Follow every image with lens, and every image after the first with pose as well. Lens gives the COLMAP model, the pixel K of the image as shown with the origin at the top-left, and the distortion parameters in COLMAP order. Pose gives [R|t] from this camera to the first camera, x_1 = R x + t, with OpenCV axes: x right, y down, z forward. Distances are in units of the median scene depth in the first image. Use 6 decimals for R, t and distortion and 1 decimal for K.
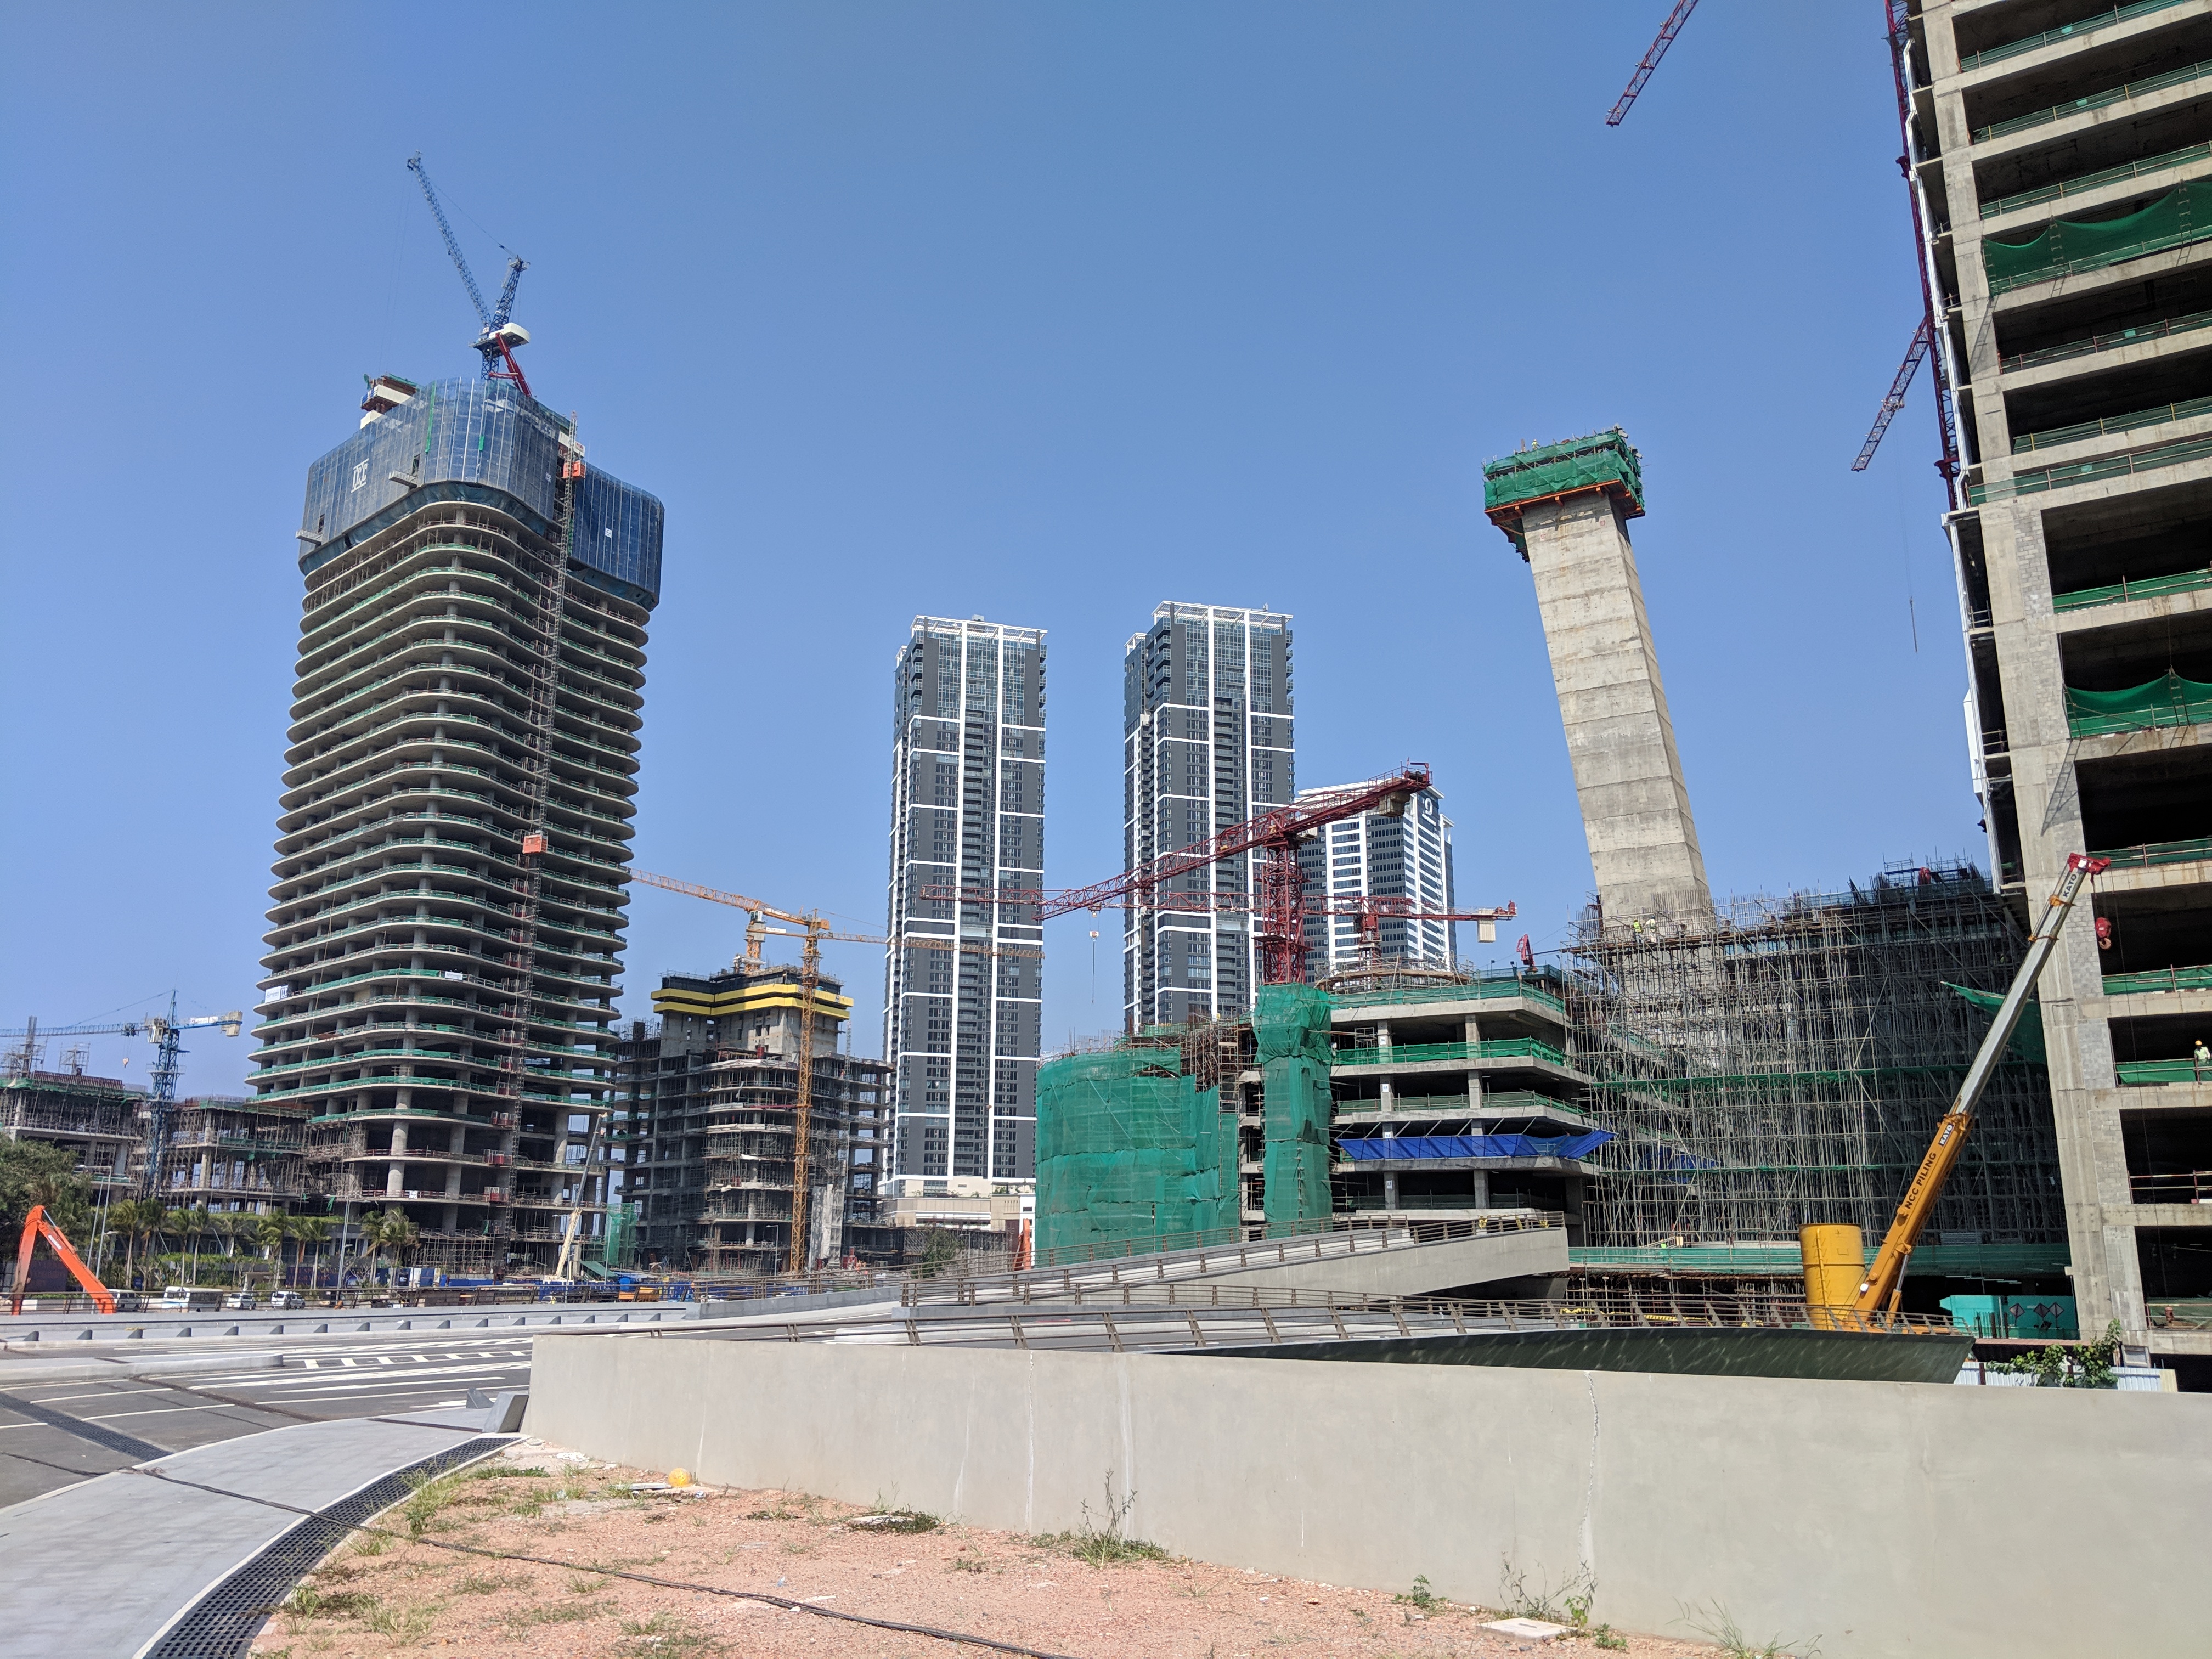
lens RADIAL K [[1725.0, 0, 1153.6], [0, 1725.0, 840.6], [0, 0, 1]] dist [0.023850, -0.063430]
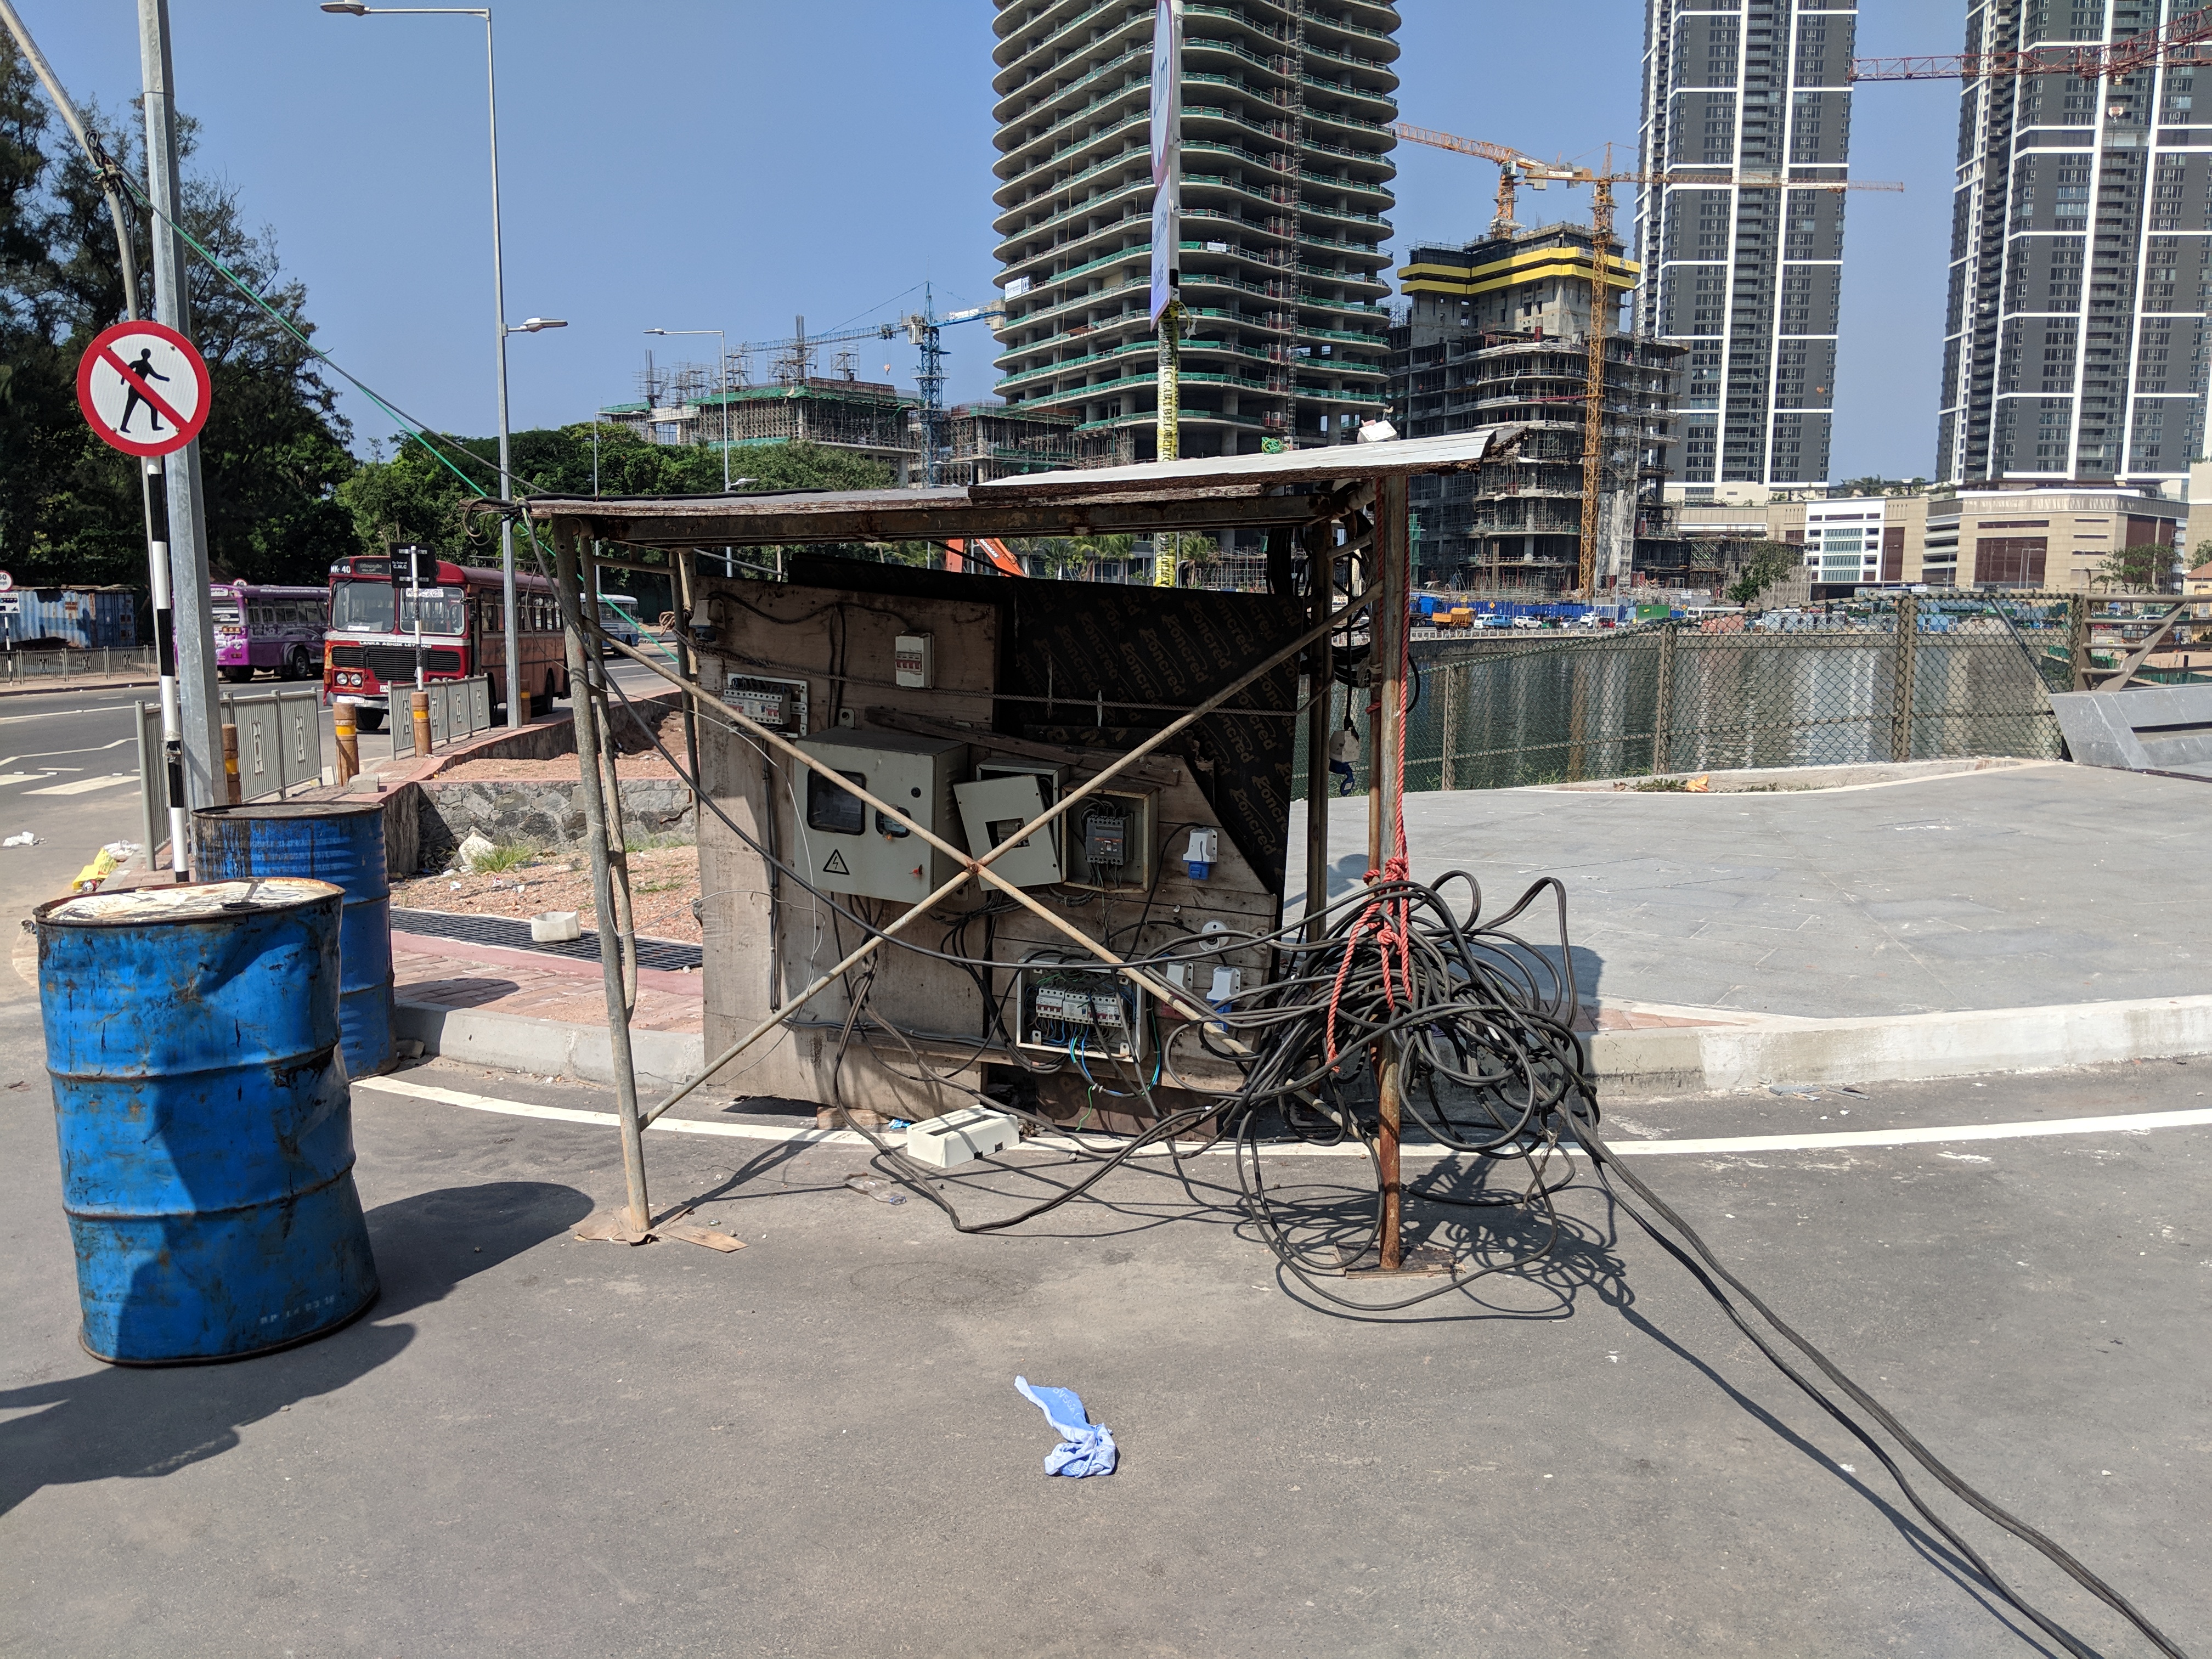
lens RADIAL K [[1725.0, 0, 1153.6], [0, 1725.0, 840.6], [0, 0, 1]] dist [0.023850, -0.063430]
pose [[0.943037, 0.043172, -0.329875, -0.115955], [0.083971, 0.928554, 0.361576, 0.032094], [0.321917, -0.368679, 0.872035, 0.118604]]
